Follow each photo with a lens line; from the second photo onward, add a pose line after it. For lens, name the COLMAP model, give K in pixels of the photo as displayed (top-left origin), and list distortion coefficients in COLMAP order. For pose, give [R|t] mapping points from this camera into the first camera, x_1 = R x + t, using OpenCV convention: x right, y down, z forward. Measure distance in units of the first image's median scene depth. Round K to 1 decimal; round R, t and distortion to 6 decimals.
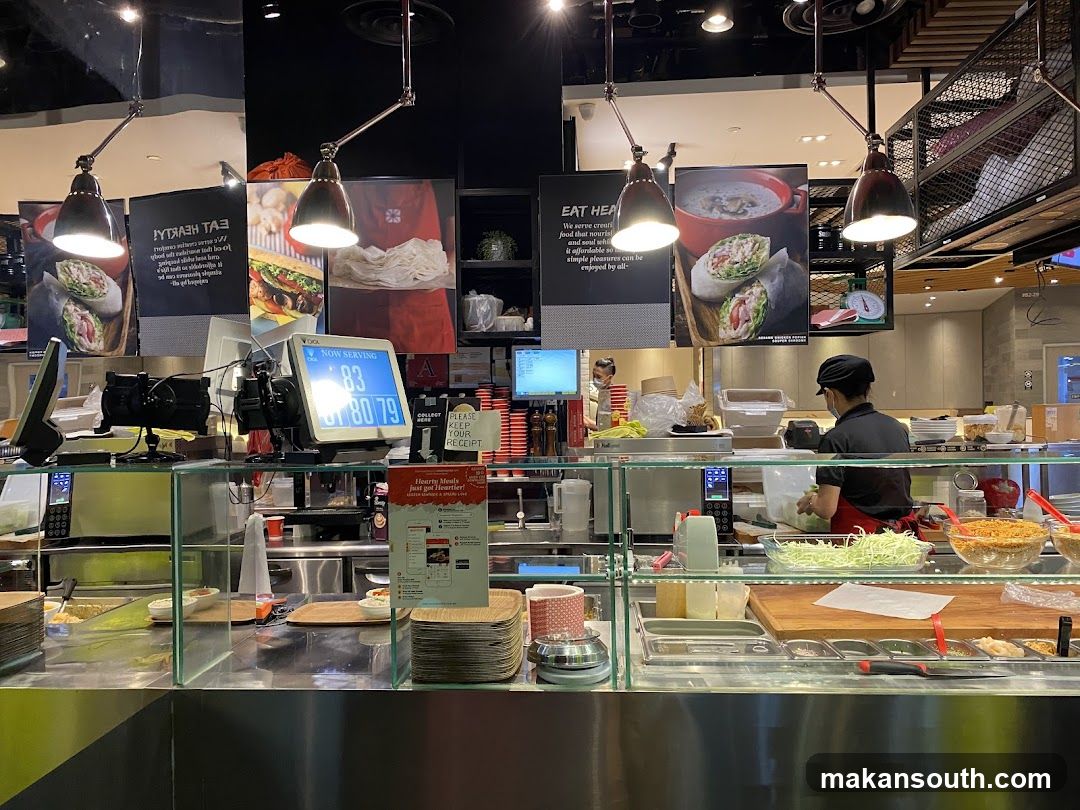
lens RADIAL K [[822.1, 0, 541.4], [0, 822.1, 426.9], [0, 0, 1]] dist [0.025414, -0.026197]
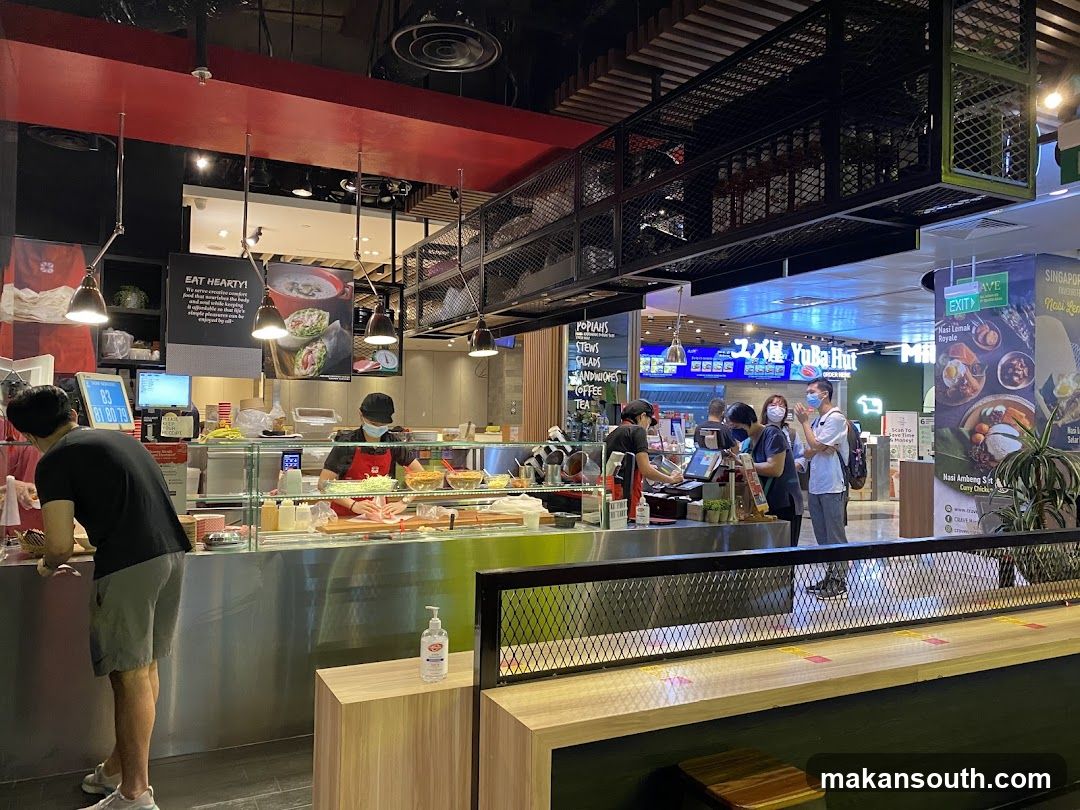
lens RADIAL K [[822.1, 0, 537.5], [0, 822.1, 407.4], [0, 0, 1]] dist [0.025414, -0.026197]
pose [[0.863216, 0.039007, 0.503325, -0.160710], [-0.017474, 0.998722, -0.047432, 0.017747], [-0.504532, 0.032149, 0.862795, -0.540993]]
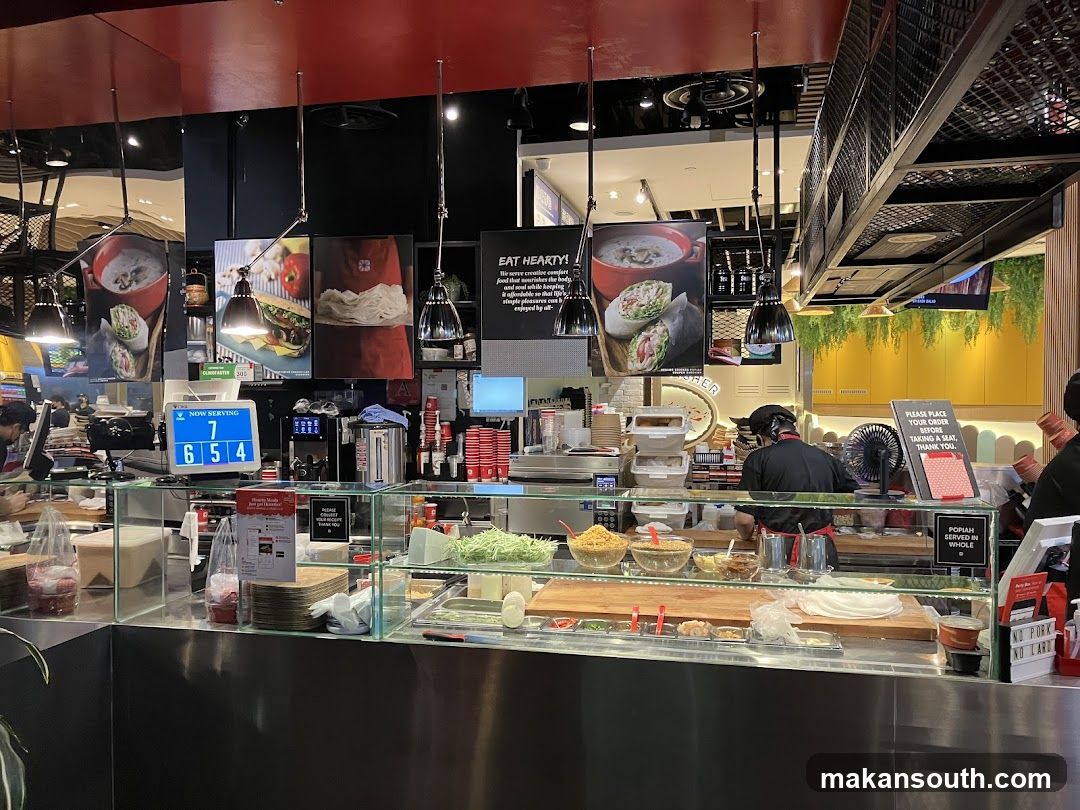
lens RADIAL K [[870.3, 0, 547.0], [0, 870.3, 433.2], [0, 0, 1]] dist [0.045534, -0.006923]
pose [[0.987147, 0.023358, -0.158101, 0.300459], [-0.018126, 0.999242, 0.034458, -0.057926], [0.158786, -0.031149, 0.986822, -0.245042]]
